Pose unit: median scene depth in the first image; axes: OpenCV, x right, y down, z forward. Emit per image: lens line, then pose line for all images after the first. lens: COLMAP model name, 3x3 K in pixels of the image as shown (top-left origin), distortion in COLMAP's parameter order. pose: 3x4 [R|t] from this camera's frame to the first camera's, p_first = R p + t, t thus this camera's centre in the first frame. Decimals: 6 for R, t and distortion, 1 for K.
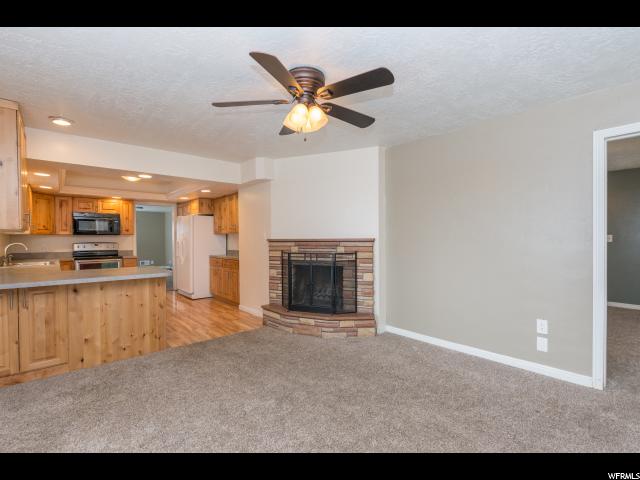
lens RADIAL K [[305.6, 0, 320.0], [0, 305.6, 240.0], [0, 0, 1]] dist [-0.002746, -0.000486]
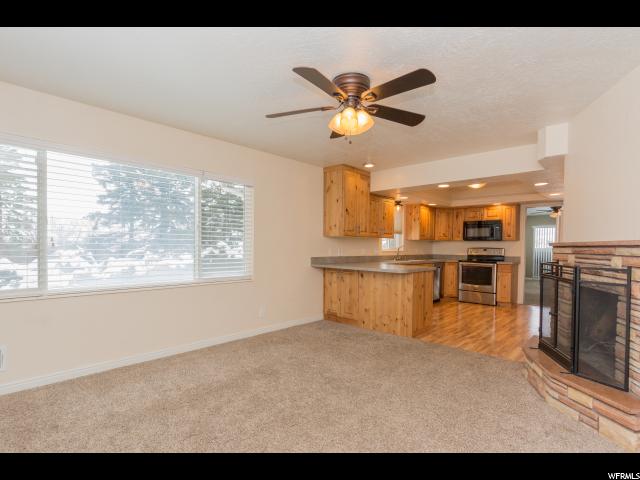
lens RADIAL K [[328.1, 0, 317.7], [0, 328.1, 253.8], [0, 0, 1]] dist [0.001599, 0.000446]
pose [[0.102349, 0.032499, -0.994217, 0.410510], [-0.020010, 0.999331, 0.030606, 0.007099], [0.994547, 0.016762, 0.102931, 0.314629]]
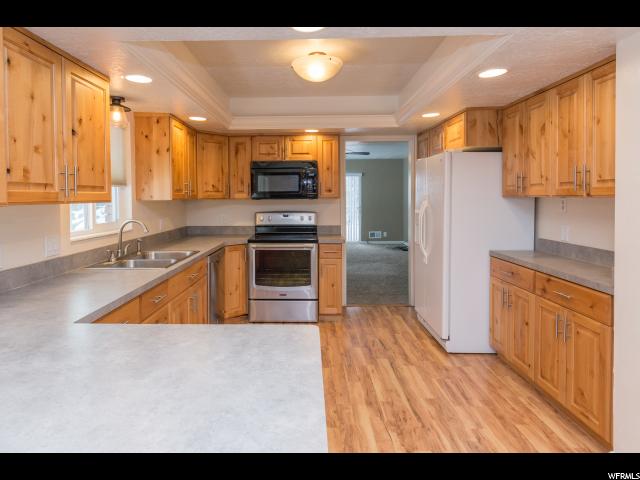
lens RADIAL K [[390.1, 0, 292.8], [0, 390.1, 209.6], [0, 0, 1]] dist [-0.002094, -0.001248]
pose [[0.724204, 0.025526, -0.689114, -0.223428], [-0.003708, 0.999444, 0.033124, -0.022419], [0.689576, -0.021433, 0.723896, 0.509973]]
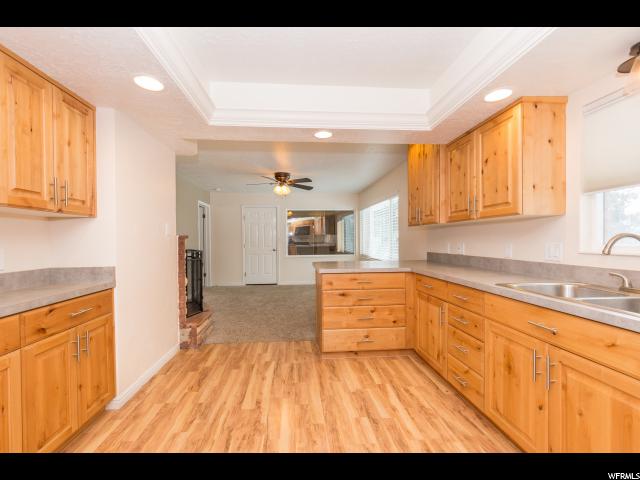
lens RADIAL K [[293.3, 0, 320.0], [0, 293.3, 240.0], [0, 0, 1]] dist [0.000998, -0.000066]
pose [[-0.805823, 0.011213, 0.592051, -0.672846], [0.017539, 0.999834, 0.004936, 0.008344], [-0.591897, 0.014362, -0.805885, 1.095049]]
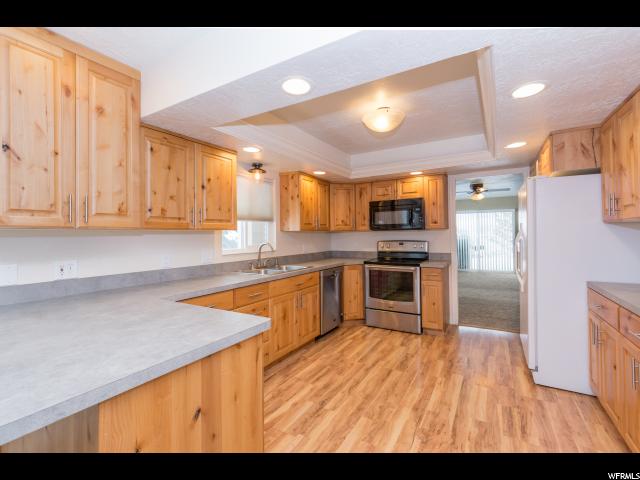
lens RADIAL K [[290.4, 0, 320.4], [0, 290.4, 231.1], [0, 0, 1]] dist [-0.000987, -0.000183]
pose [[0.309390, -0.008952, -0.950893, -0.144061], [0.003411, 0.999960, -0.008305, -0.009538], [0.950929, -0.000674, 0.309408, 0.662490]]
